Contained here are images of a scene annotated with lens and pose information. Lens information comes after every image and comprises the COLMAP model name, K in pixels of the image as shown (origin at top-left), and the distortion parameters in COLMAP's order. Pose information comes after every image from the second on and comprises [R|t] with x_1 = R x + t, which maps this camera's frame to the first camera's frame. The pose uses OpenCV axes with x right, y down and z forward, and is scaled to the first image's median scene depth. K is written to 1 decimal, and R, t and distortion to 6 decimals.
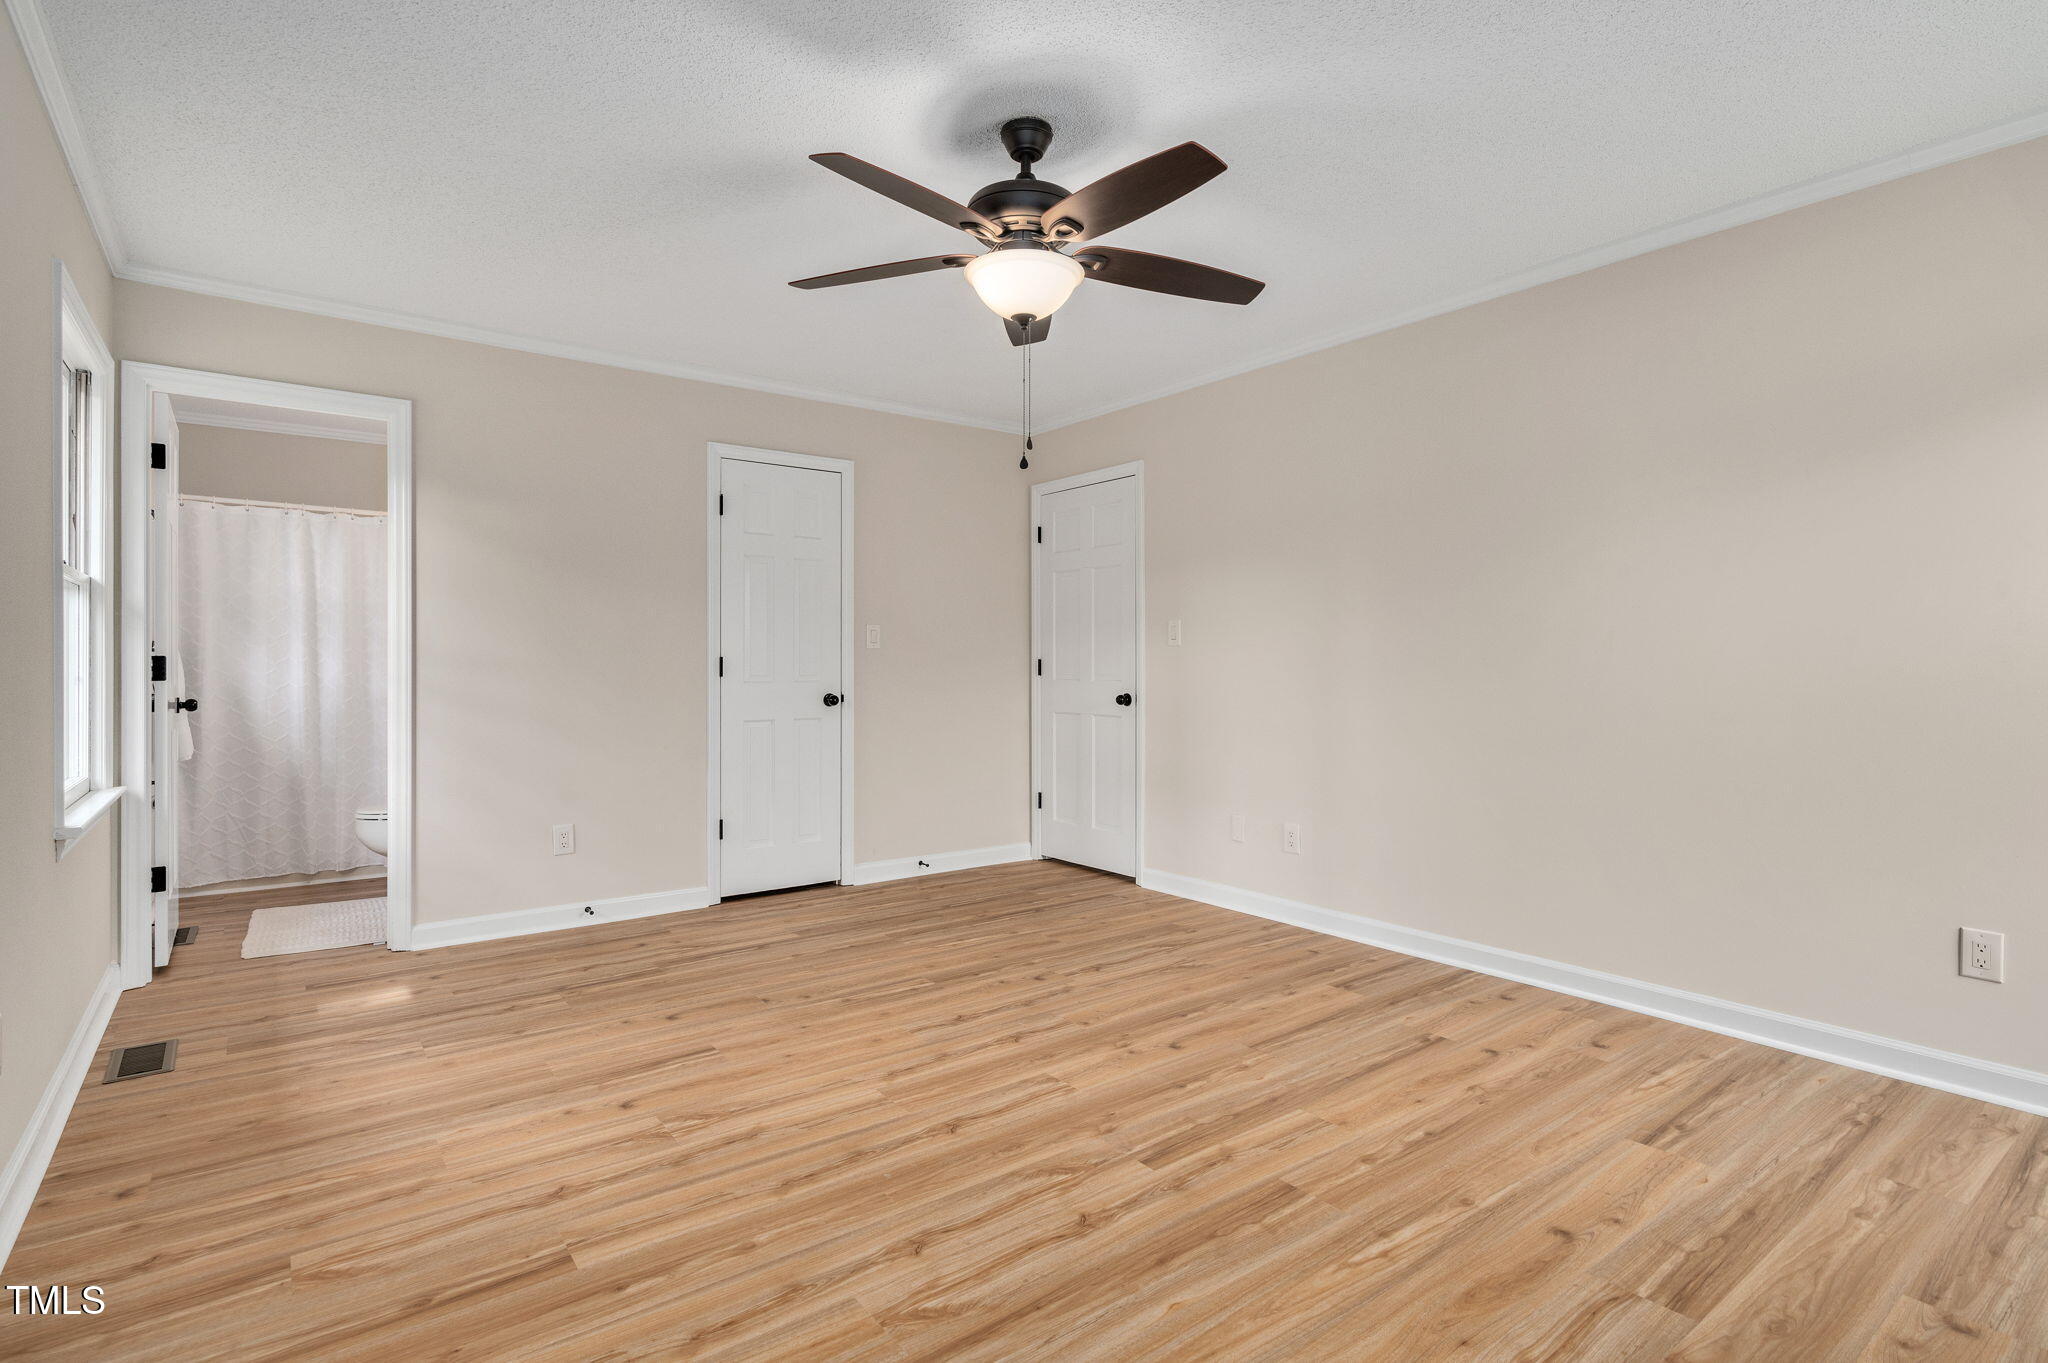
lens RADIAL K [[1006.8, 0, 1025.1], [0, 1006.8, 672.3], [0, 0, 1]] dist [-0.004279, 0.000378]
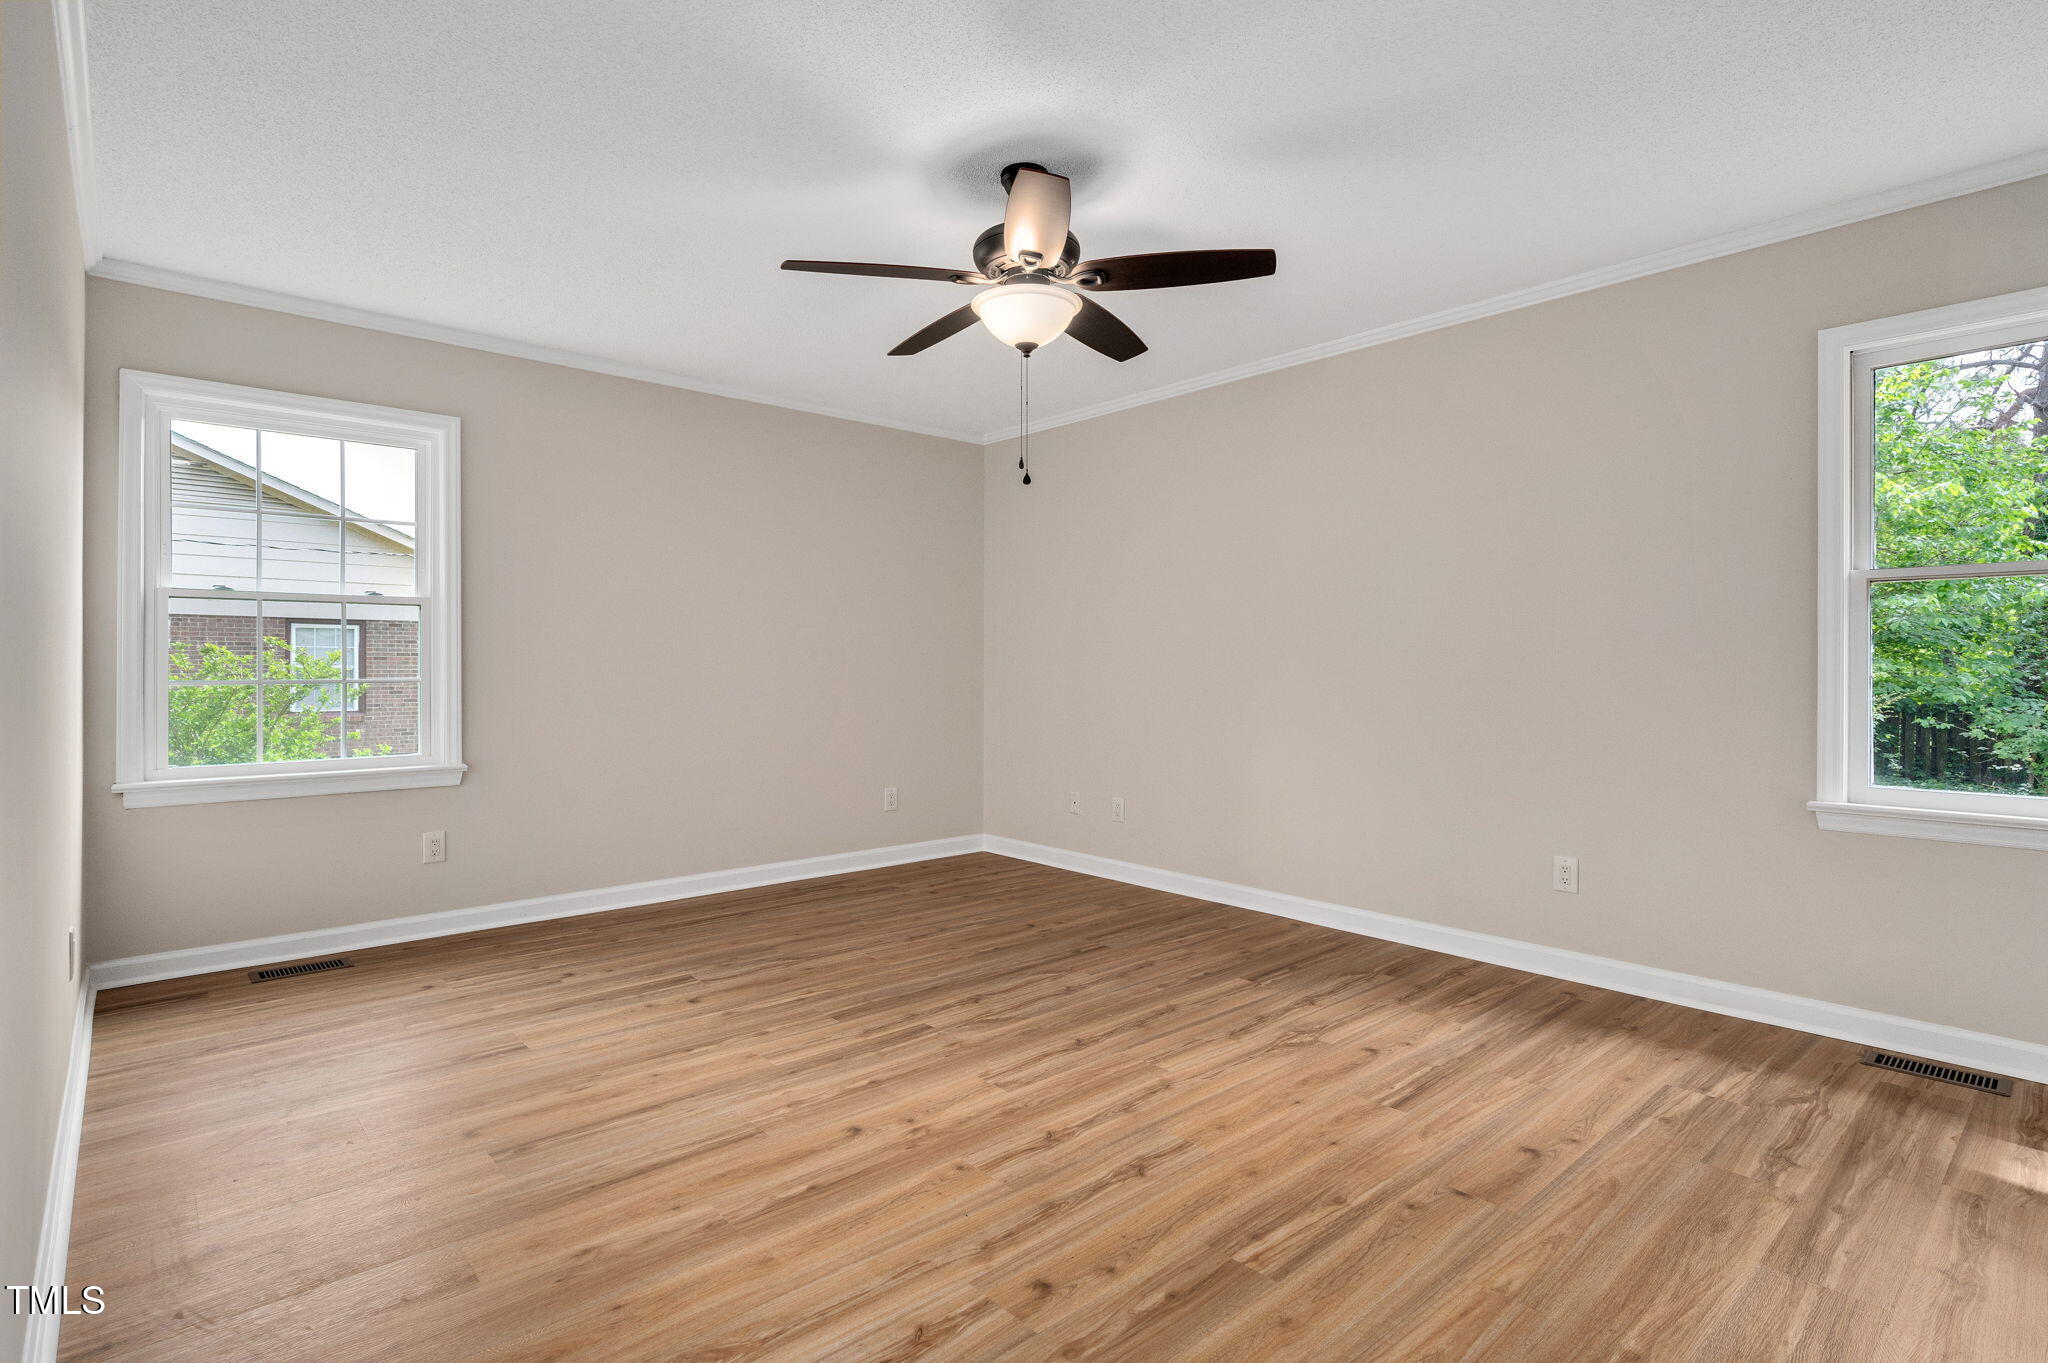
lens RADIAL K [[1006.8, 0, 1023.4], [0, 1006.8, 672.6], [0, 0, 1]] dist [-0.004279, 0.000378]
pose [[-0.996919, -0.001090, -0.078427, 0.082860], [-0.002076, 0.999920, 0.012496, -0.012102], [0.078407, 0.012620, -0.996842, 1.968859]]
